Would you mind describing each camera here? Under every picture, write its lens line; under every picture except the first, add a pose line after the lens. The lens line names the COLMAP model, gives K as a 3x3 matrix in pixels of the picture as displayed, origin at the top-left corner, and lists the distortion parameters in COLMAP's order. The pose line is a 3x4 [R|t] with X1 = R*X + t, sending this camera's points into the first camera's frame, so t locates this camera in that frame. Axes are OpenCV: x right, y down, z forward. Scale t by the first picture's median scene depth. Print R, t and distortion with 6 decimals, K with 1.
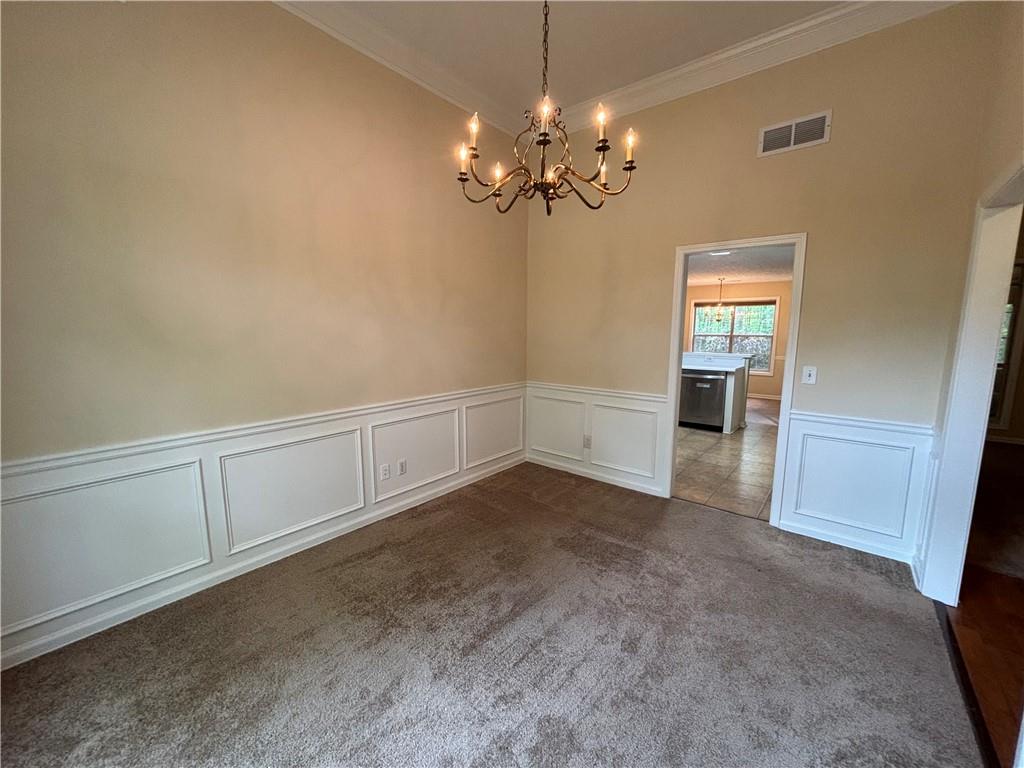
lens RADIAL K [[413.5, 0, 511.8], [0, 413.5, 384.6], [0, 0, 1]] dist [0.007597, -0.002389]
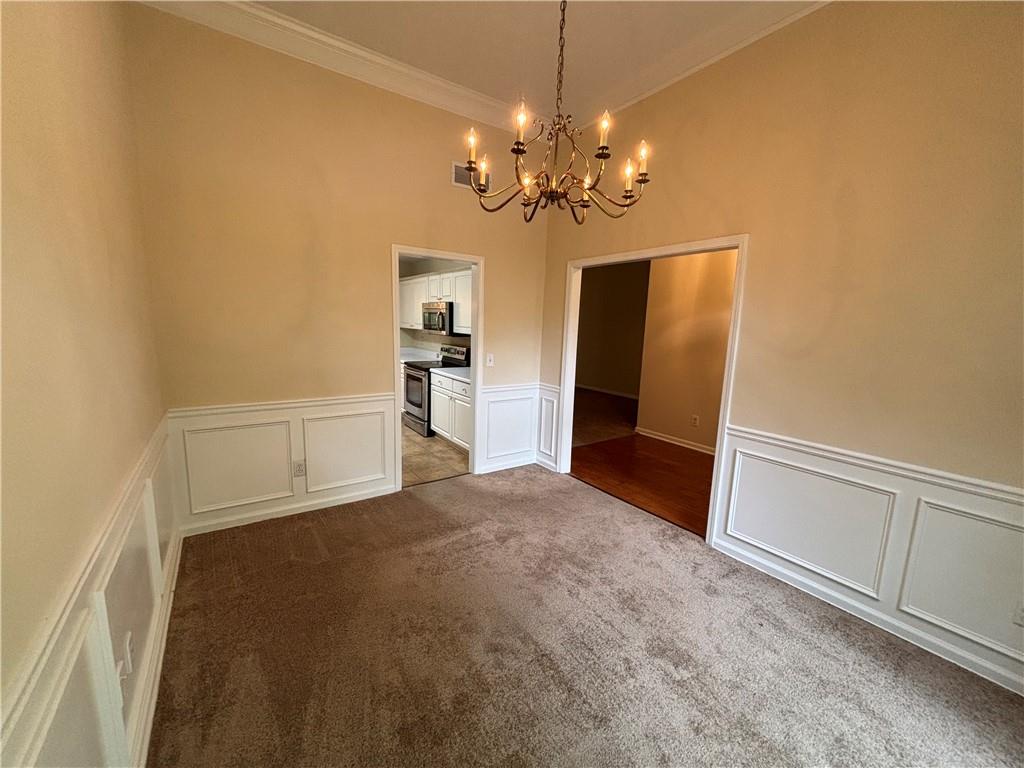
lens RADIAL K [[413.5, 0, 509.0], [0, 413.5, 382.5], [0, 0, 1]] dist [0.007597, -0.002389]
pose [[0.276412, -0.144216, 0.950157, -0.552803], [0.102220, 0.987480, 0.120144, -0.098652], [-0.955588, 0.063915, 0.287693, 0.488322]]
